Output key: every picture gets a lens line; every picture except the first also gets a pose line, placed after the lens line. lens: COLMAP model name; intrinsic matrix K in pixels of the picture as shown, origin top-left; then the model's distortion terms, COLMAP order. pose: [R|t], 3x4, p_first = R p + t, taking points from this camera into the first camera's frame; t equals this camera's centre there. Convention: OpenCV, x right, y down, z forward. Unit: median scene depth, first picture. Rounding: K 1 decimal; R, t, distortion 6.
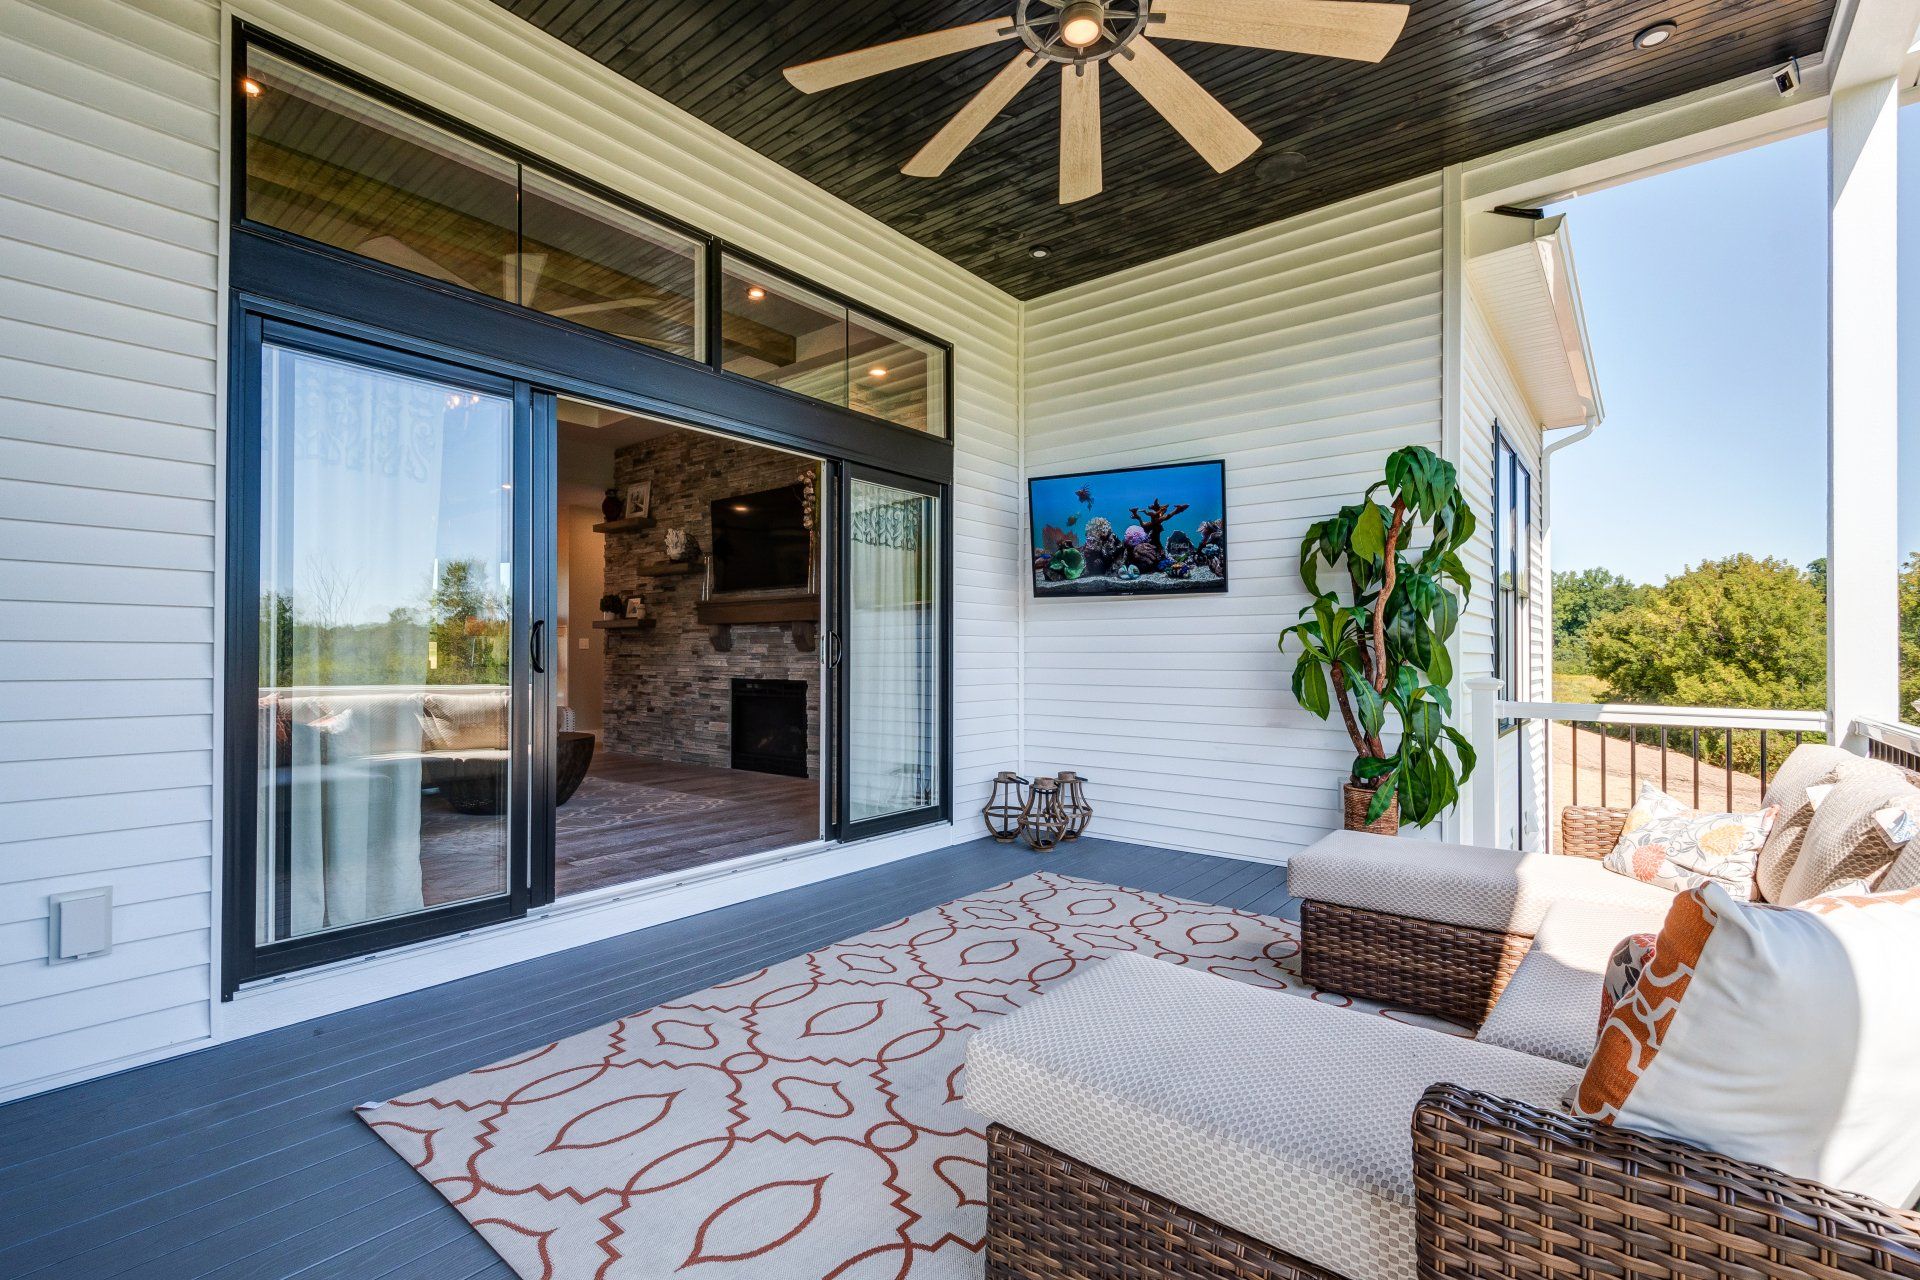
lens RADIAL K [[853.3, 0, 964.9], [0, 853.3, 644.1], [0, 0, 1]] dist [0.000253, 0.000010]
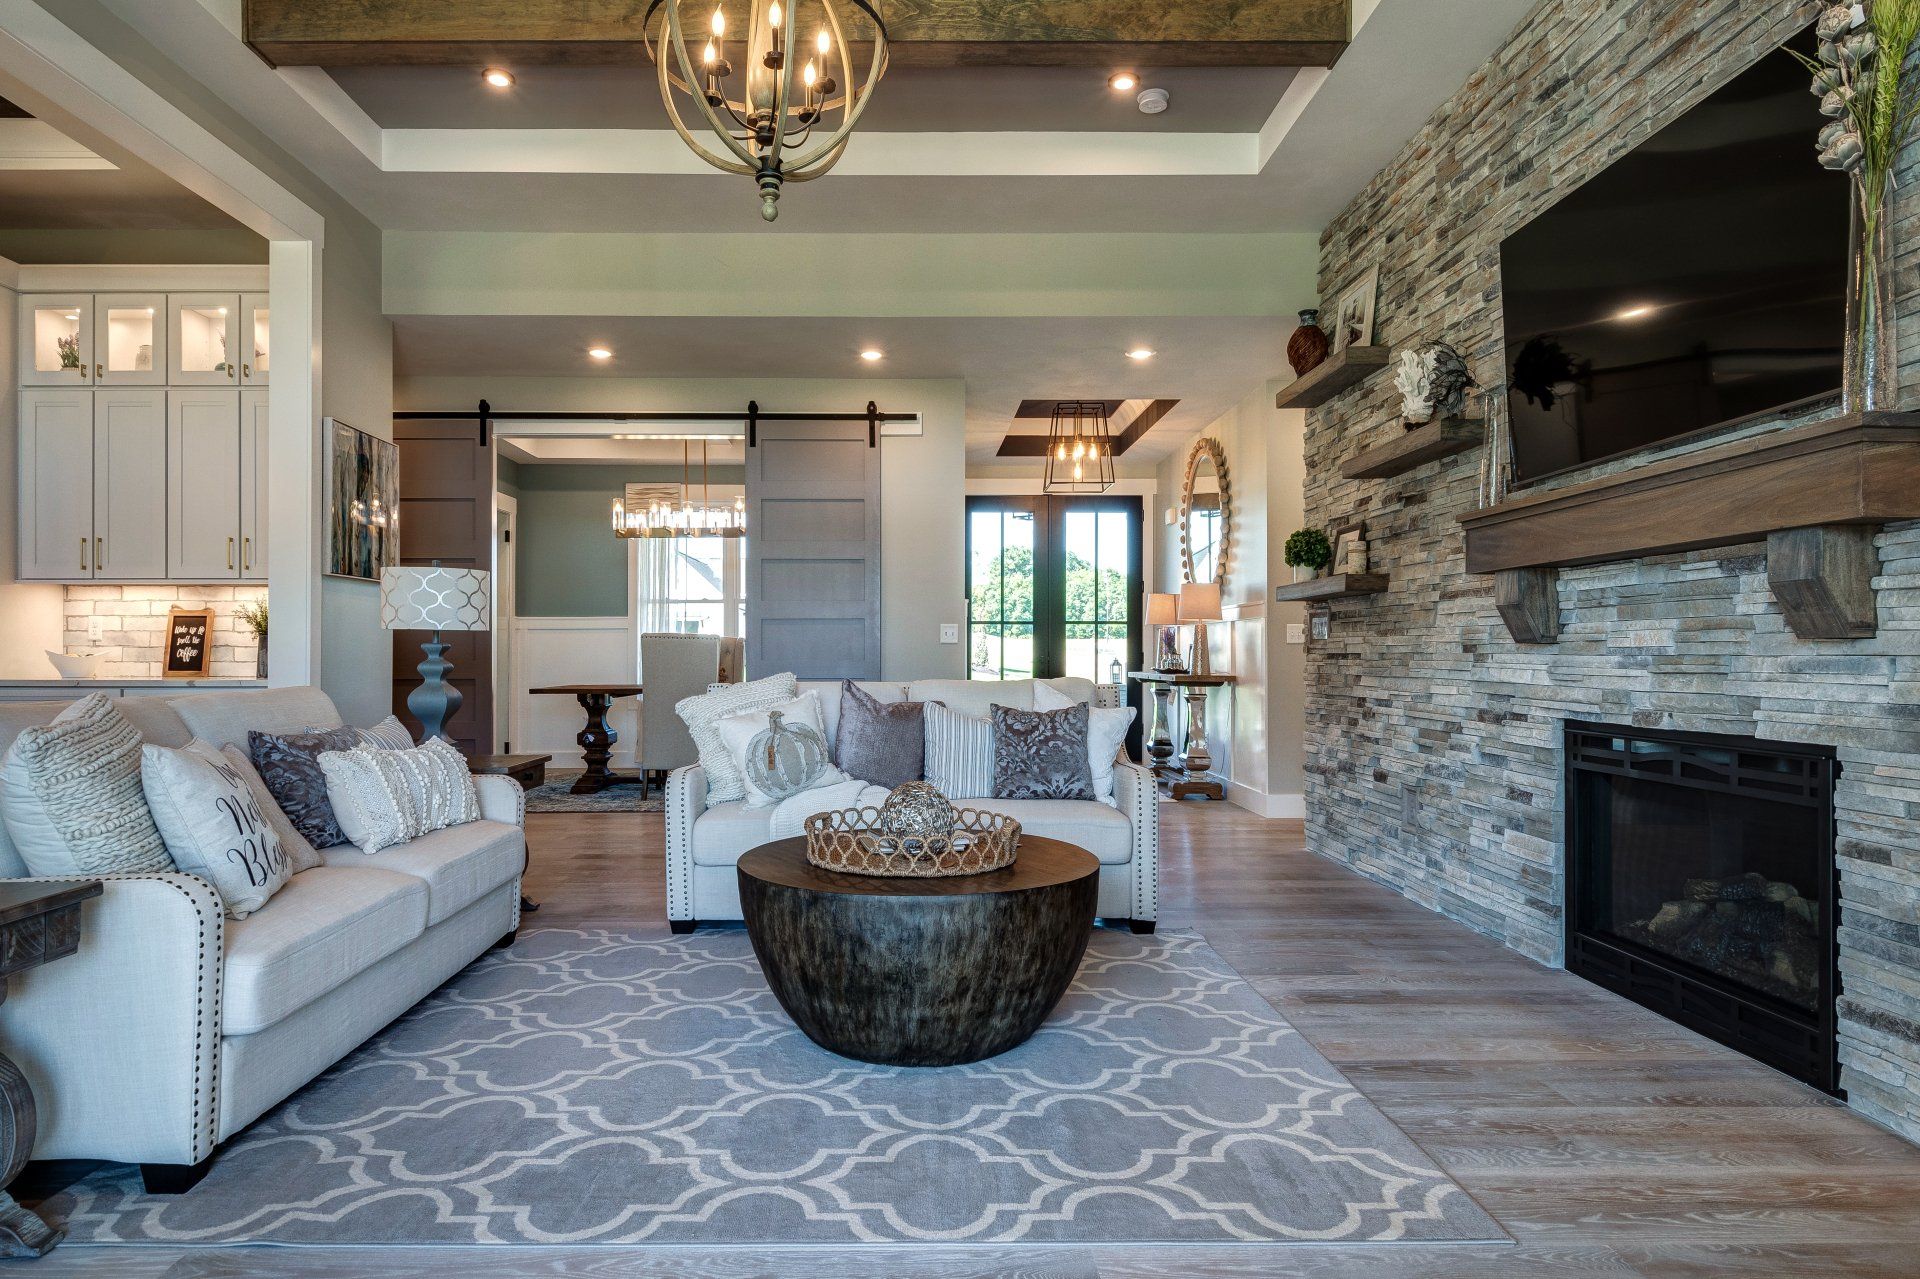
lens RADIAL K [[1061.4, 0, 940.8], [0, 1061.4, 648.1], [0, 0, 1]] dist [0.008730, 0.000288]
pose [[0.642730, -0.005063, -0.766076, -0.093783], [0.010098, 0.999947, 0.001864, 0.006589], [0.766026, -0.008934, 0.642748, 0.487978]]
